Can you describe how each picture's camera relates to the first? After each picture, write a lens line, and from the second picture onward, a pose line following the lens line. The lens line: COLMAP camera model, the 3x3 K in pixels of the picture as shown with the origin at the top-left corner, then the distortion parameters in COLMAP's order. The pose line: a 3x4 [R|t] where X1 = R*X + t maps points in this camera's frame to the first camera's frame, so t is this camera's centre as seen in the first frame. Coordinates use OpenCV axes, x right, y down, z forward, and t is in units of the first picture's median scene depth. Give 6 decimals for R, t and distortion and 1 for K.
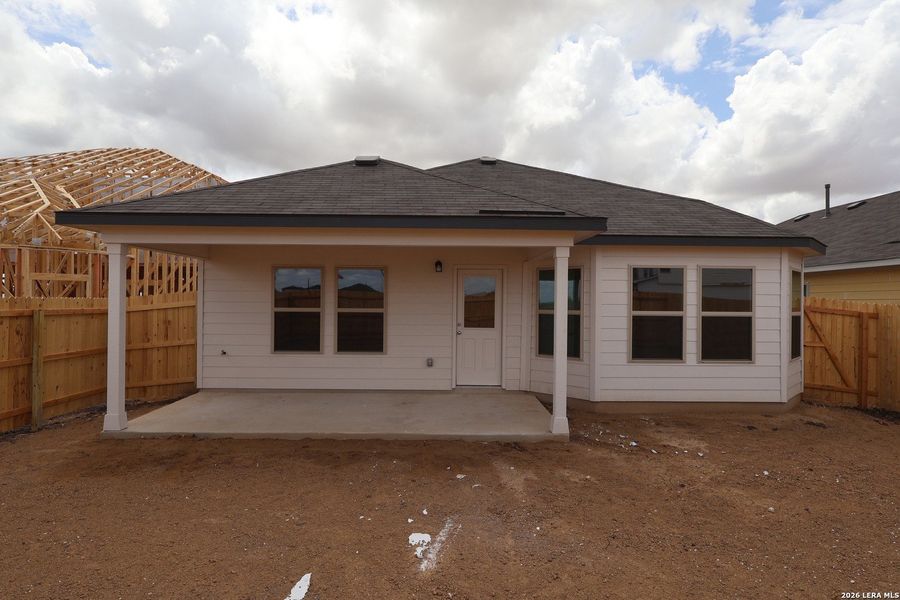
lens RADIAL K [[485.0, 0, 452.1], [0, 485.0, 298.6], [0, 0, 1]] dist [-0.003585, 0.002123]
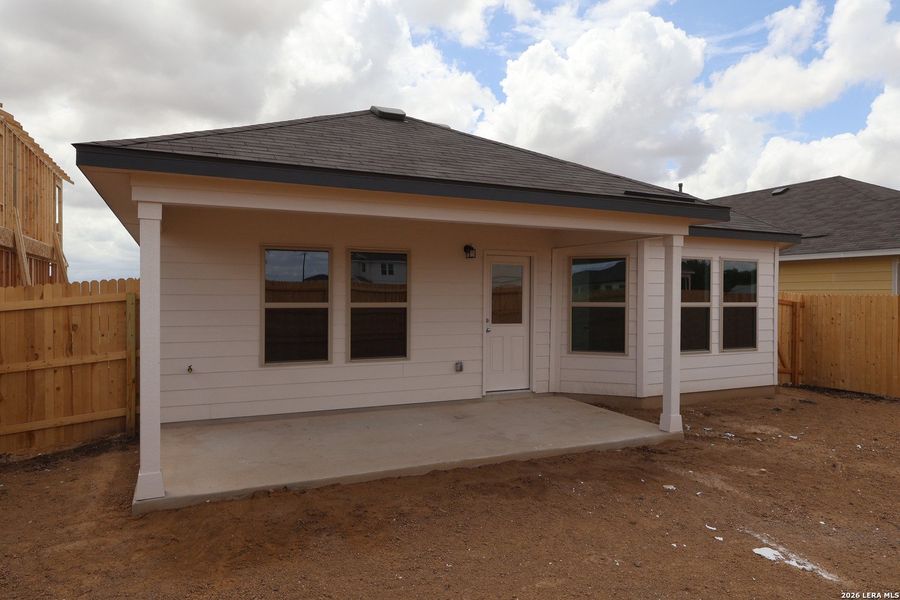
lens RADIAL K [[568.9, 0, 448.1], [0, 568.9, 305.3], [0, 0, 1]] dist [-0.004107, 0.005897]
pose [[0.916033, -0.012146, 0.400918, -0.491005], [0.001025, 0.999609, 0.027942, -0.001203], [-0.401101, -0.025185, 0.915688, 0.128024]]
